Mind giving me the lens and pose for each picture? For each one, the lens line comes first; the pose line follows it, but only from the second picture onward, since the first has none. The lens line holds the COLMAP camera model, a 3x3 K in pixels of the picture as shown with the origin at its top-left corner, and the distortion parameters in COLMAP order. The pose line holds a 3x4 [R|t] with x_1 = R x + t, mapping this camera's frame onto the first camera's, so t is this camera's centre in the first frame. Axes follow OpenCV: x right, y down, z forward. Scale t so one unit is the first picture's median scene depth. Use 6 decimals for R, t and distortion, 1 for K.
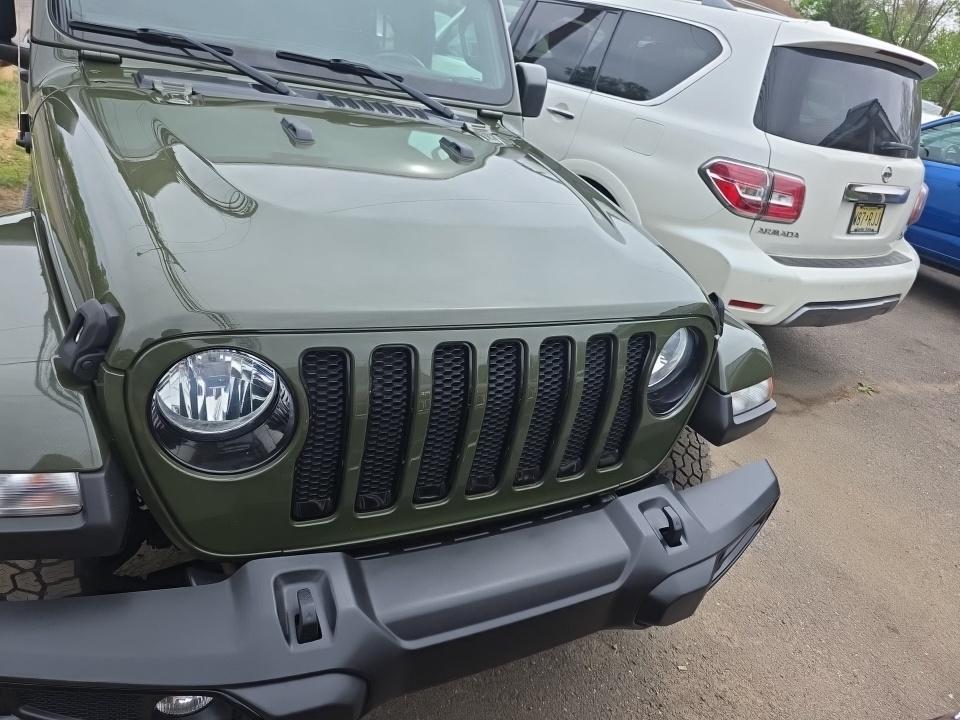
lens RADIAL K [[647.1, 0, 480.7], [0, 647.1, 357.1], [0, 0, 1]] dist [0.073077, -0.146256]
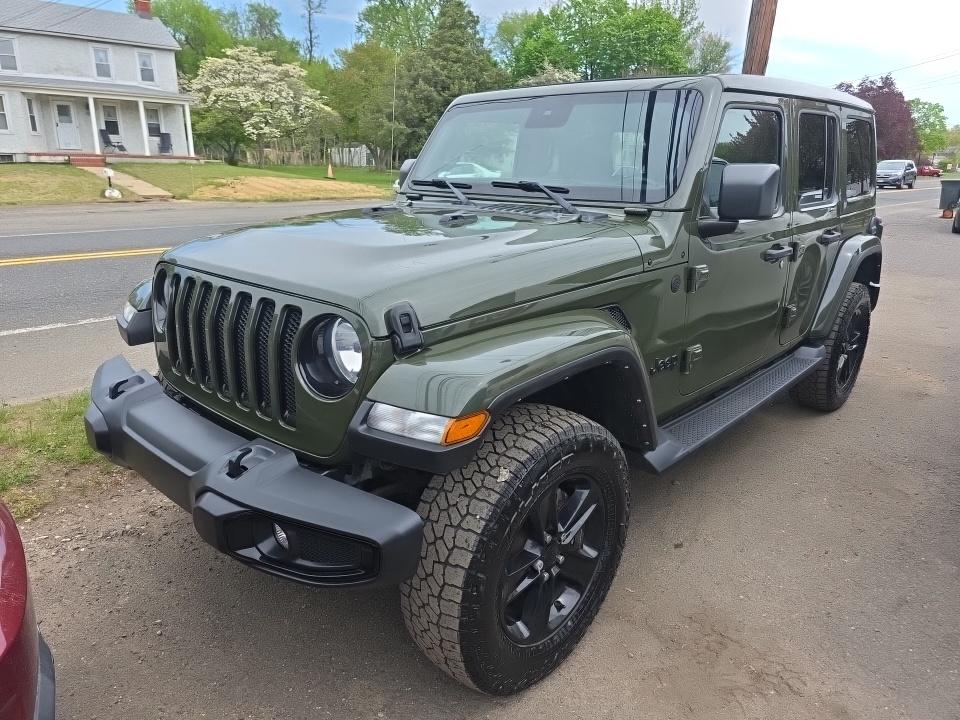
lens RADIAL K [[647.1, 0, 480.7], [0, 647.1, 357.1], [0, 0, 1]] dist [0.073077, -0.146256]
pose [[0.343772, 0.063781, -0.936885, 1.126856], [-0.386357, 0.918942, -0.079207, 0.013608], [0.855891, 0.389201, 0.340548, 0.679586]]
